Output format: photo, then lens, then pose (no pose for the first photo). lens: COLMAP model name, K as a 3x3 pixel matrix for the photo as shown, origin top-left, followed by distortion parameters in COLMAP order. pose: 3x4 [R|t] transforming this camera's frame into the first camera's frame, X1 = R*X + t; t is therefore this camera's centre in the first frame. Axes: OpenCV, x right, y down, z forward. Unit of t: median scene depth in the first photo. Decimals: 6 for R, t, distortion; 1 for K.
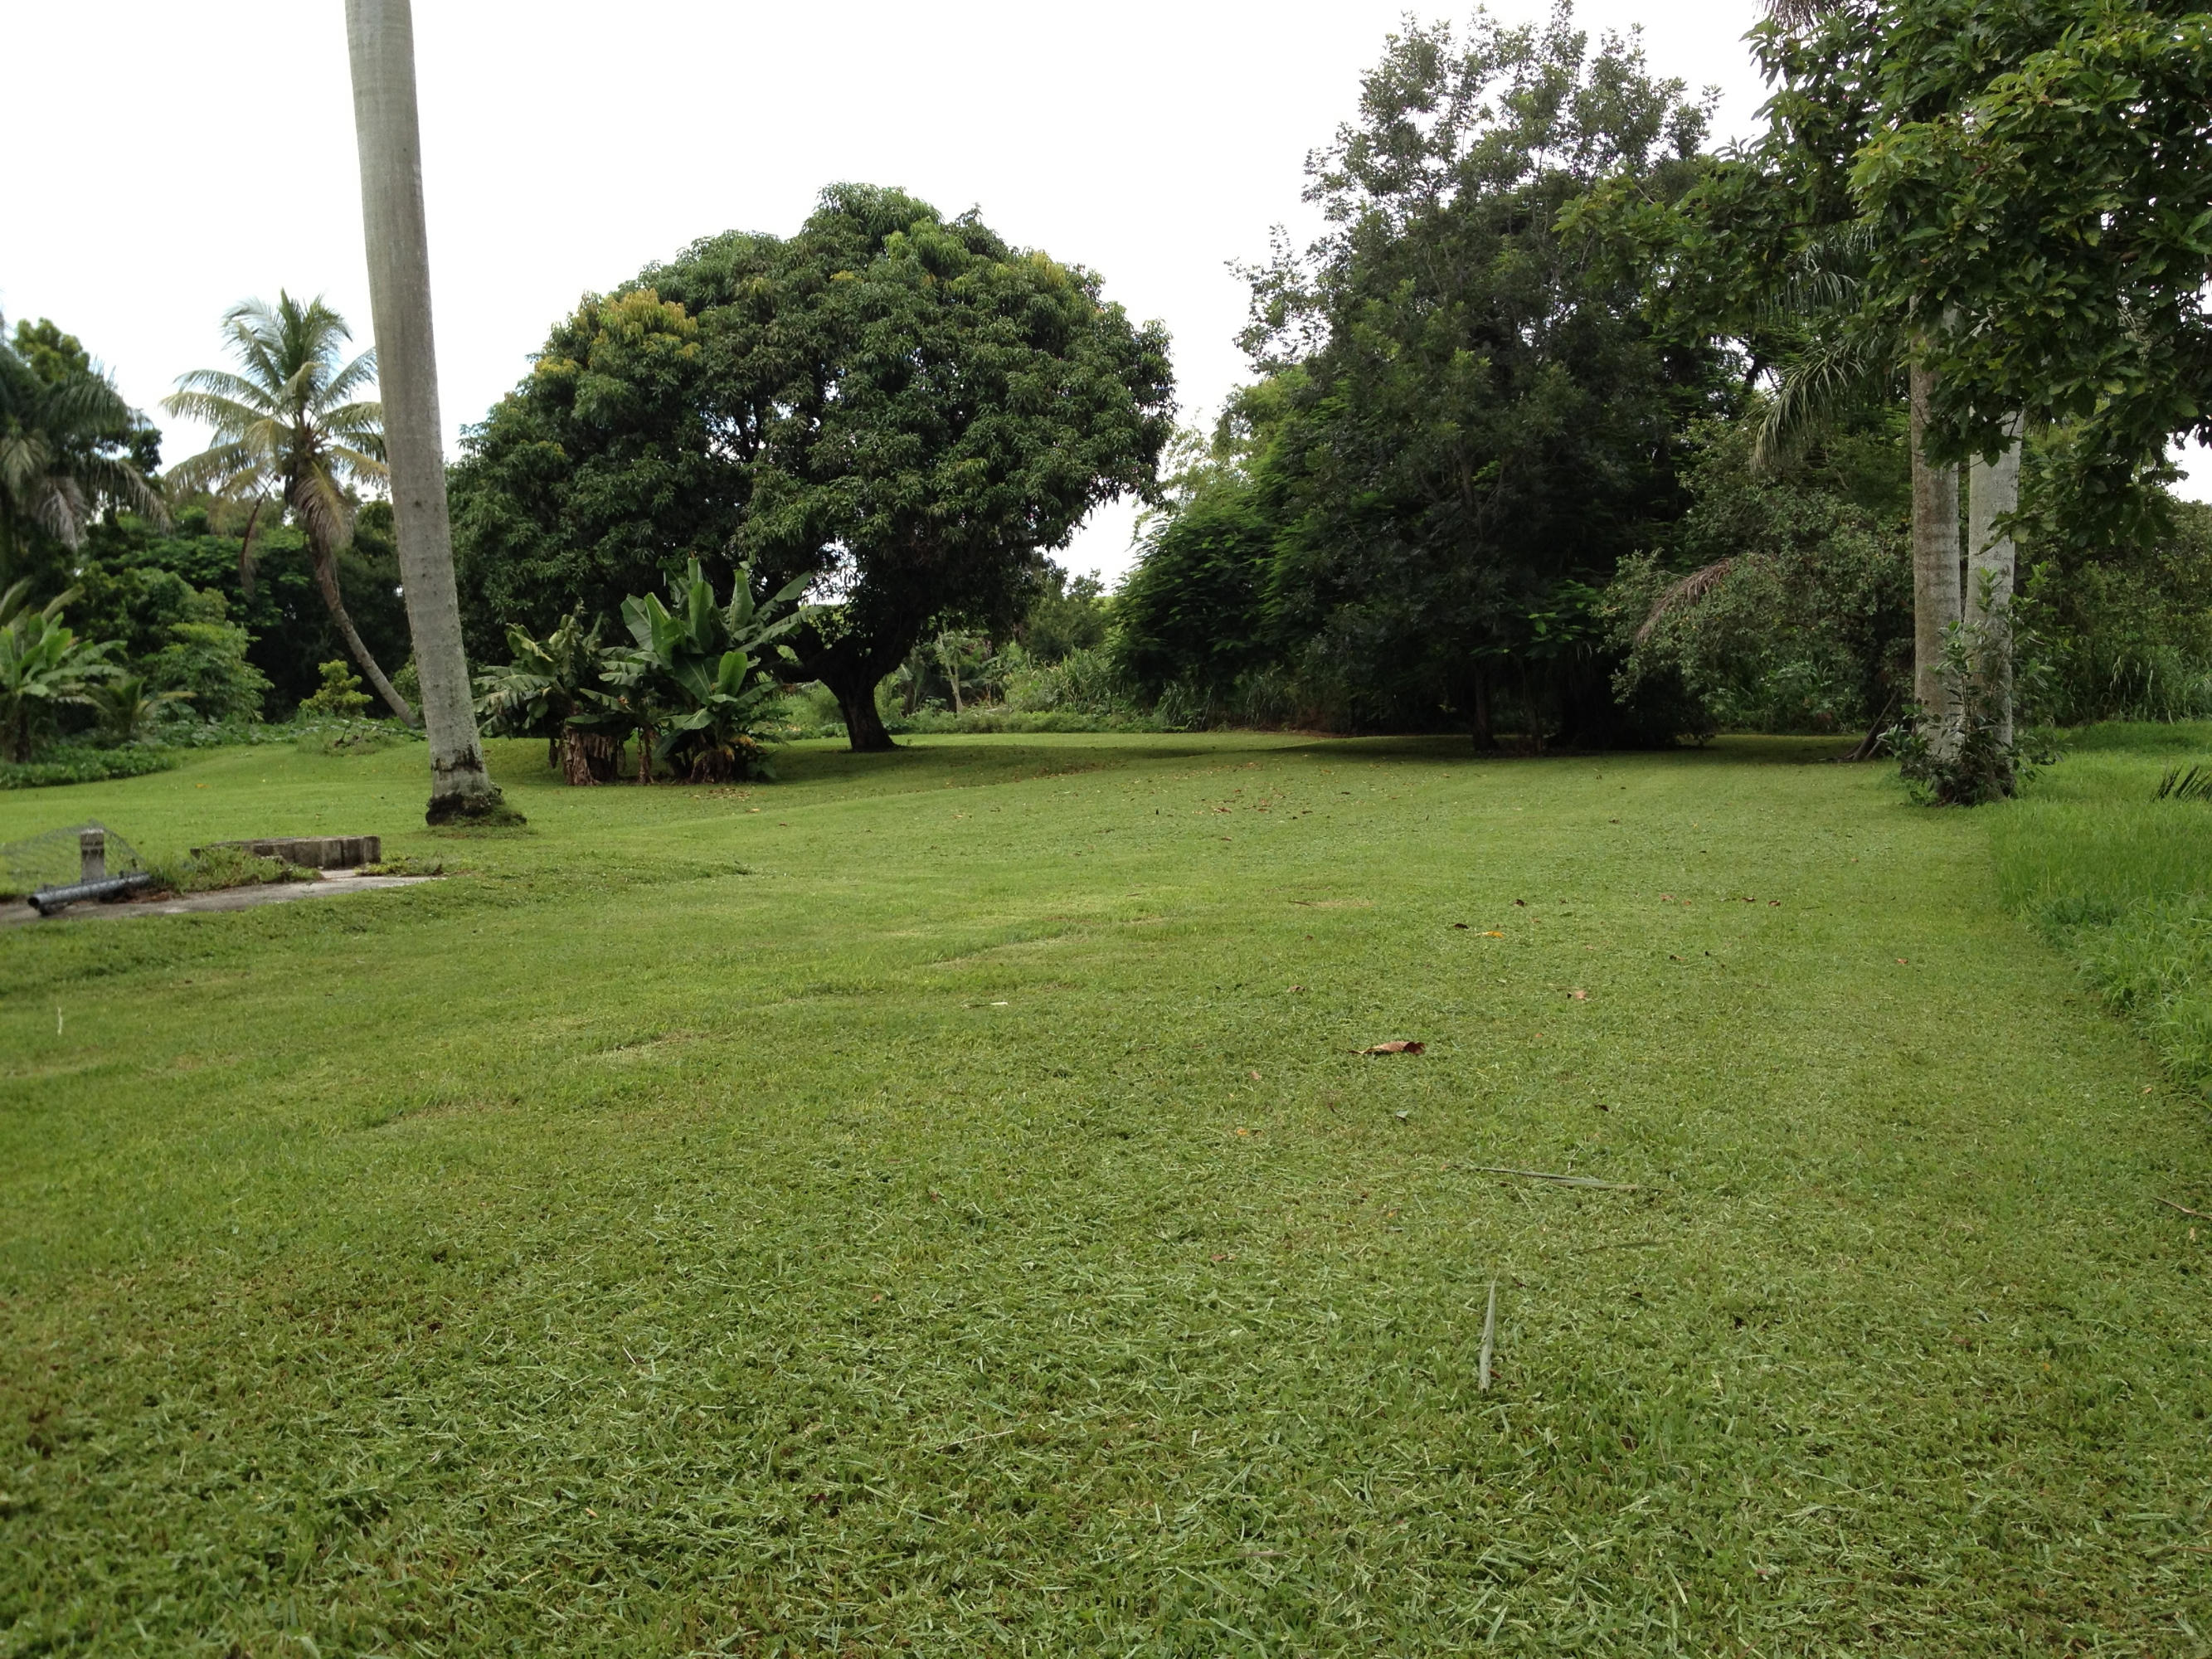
lens RADIAL K [[2058.2, 0, 1106.0], [0, 2058.2, 829.5], [0, 0, 1]] dist [0.111675, -0.192273]
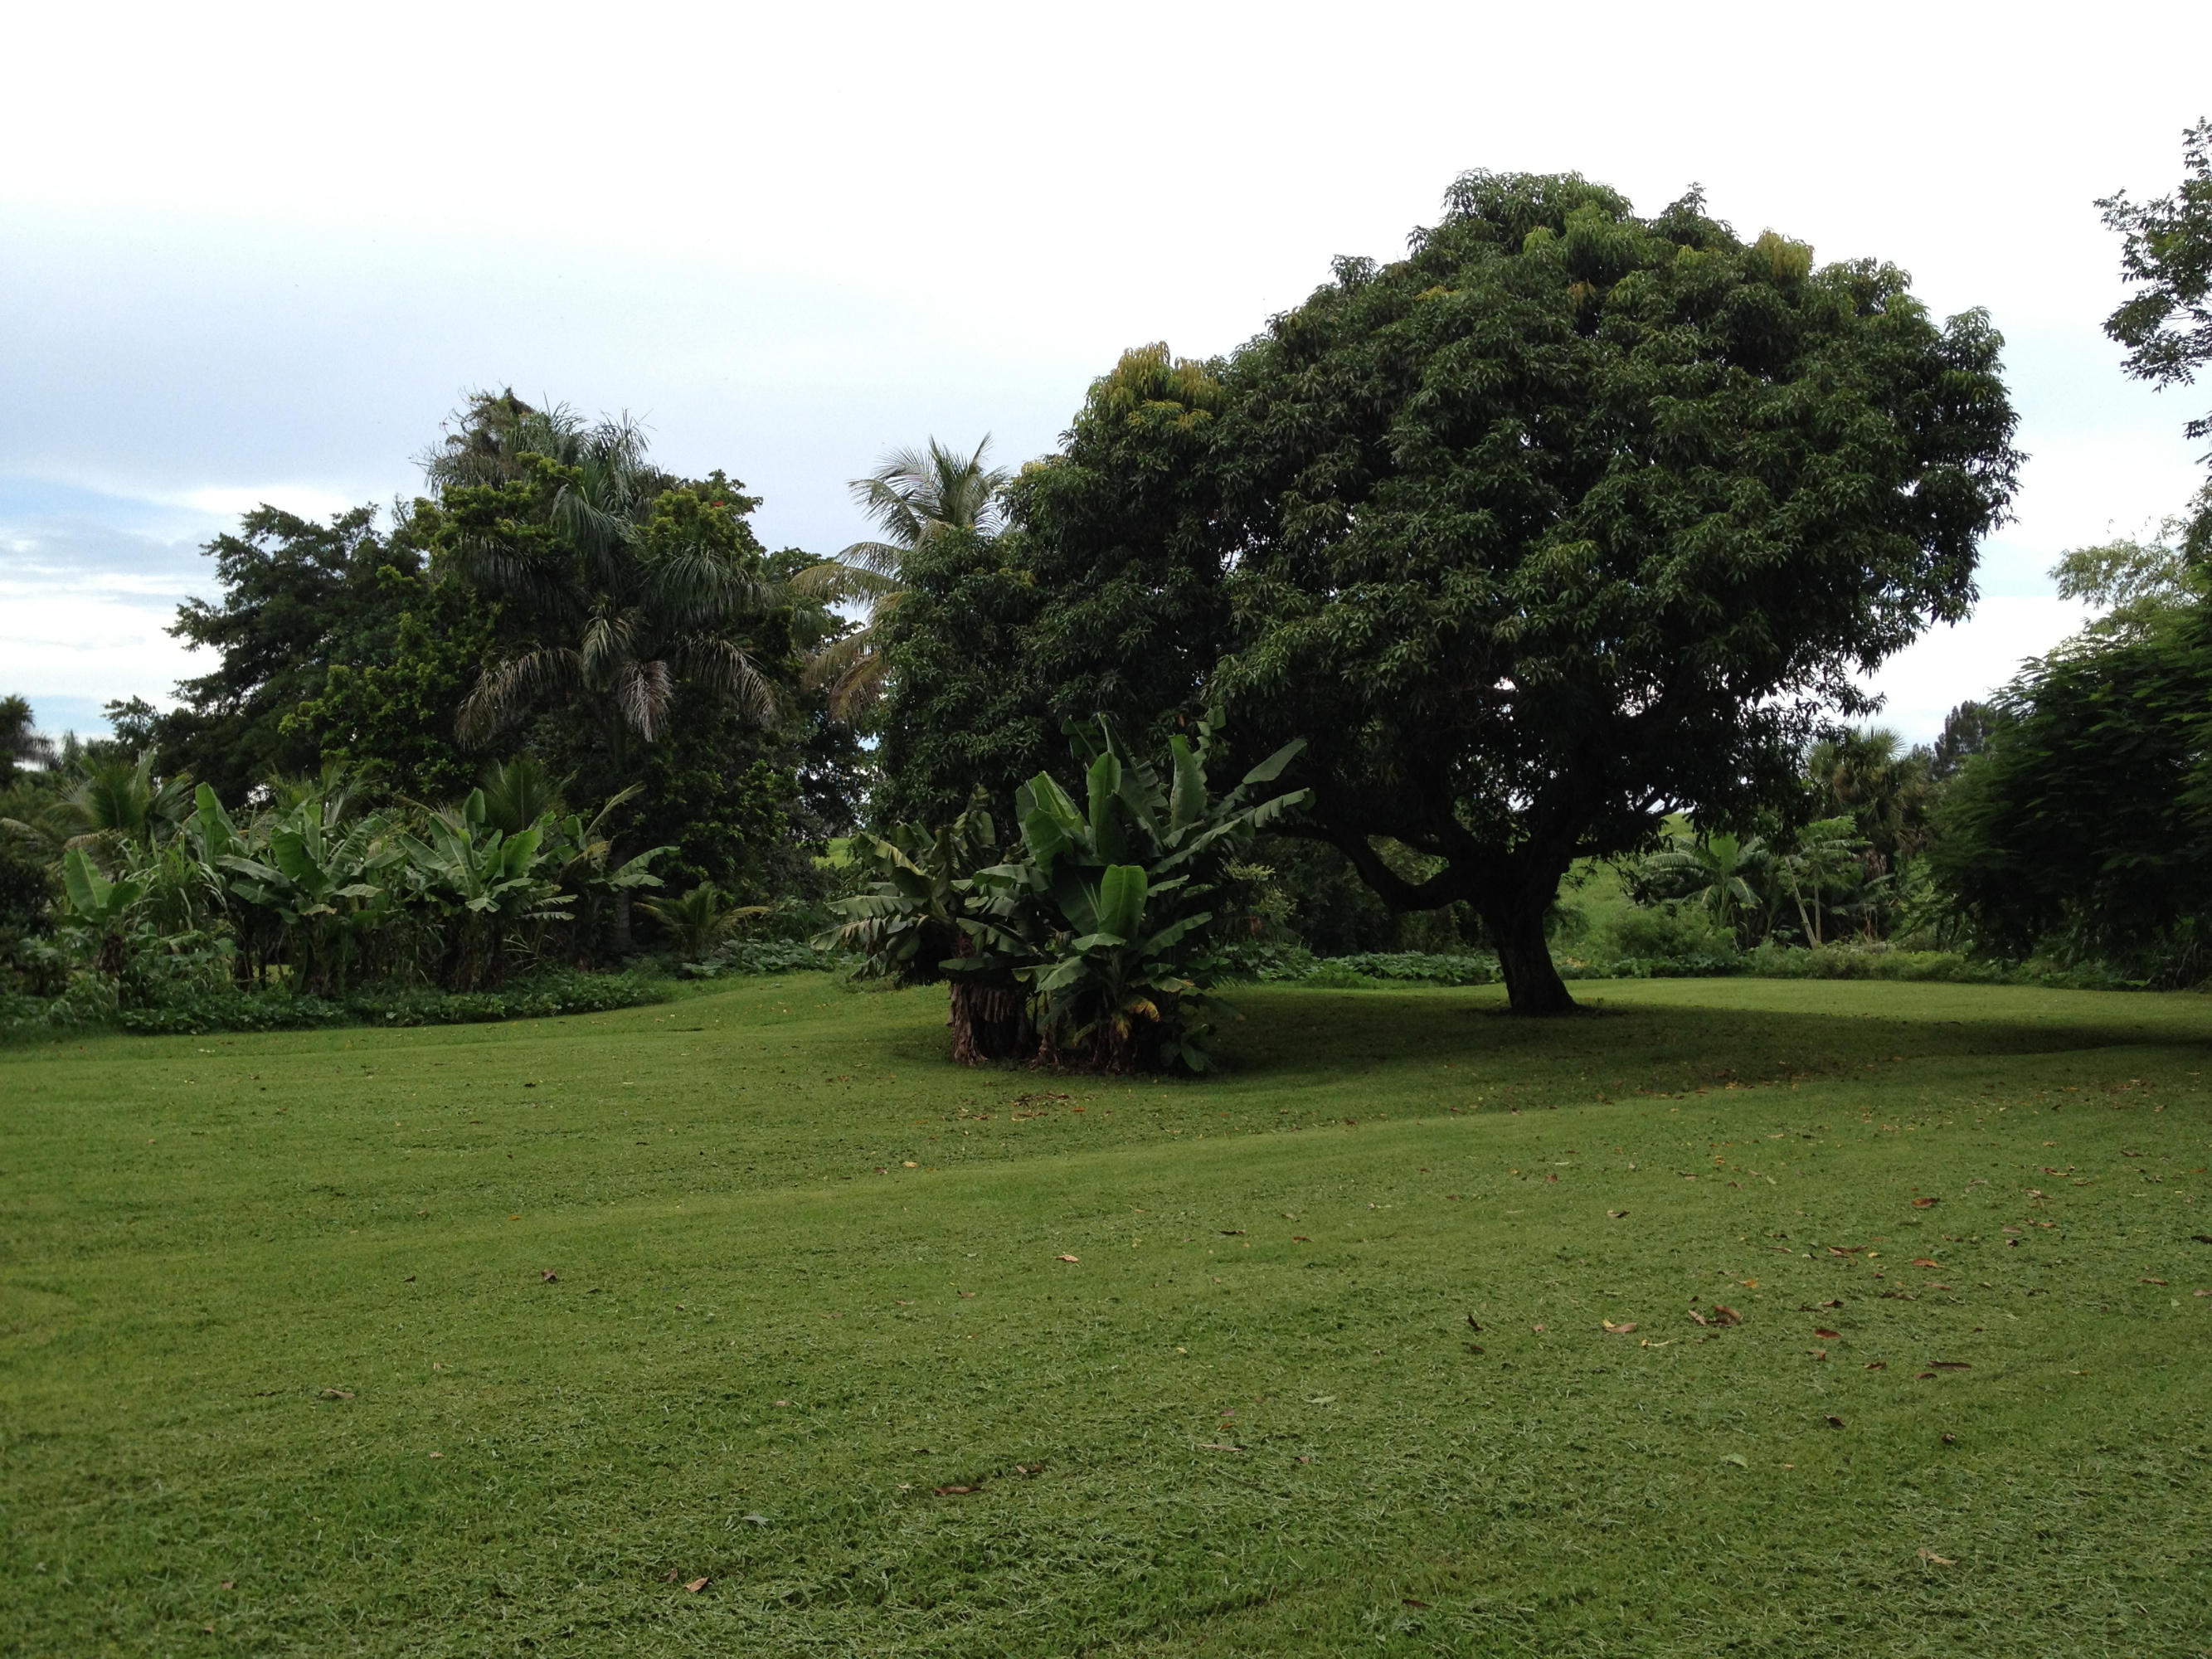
lens RADIAL K [[2058.2, 0, 1106.0], [0, 2058.2, 829.5], [0, 0, 1]] dist [0.111675, -0.192273]
pose [[0.889914, 0.004273, -0.456109, 0.081829], [-0.050679, 0.994691, -0.089562, -0.036236], [0.453305, 0.102818, 0.885406, 0.401865]]
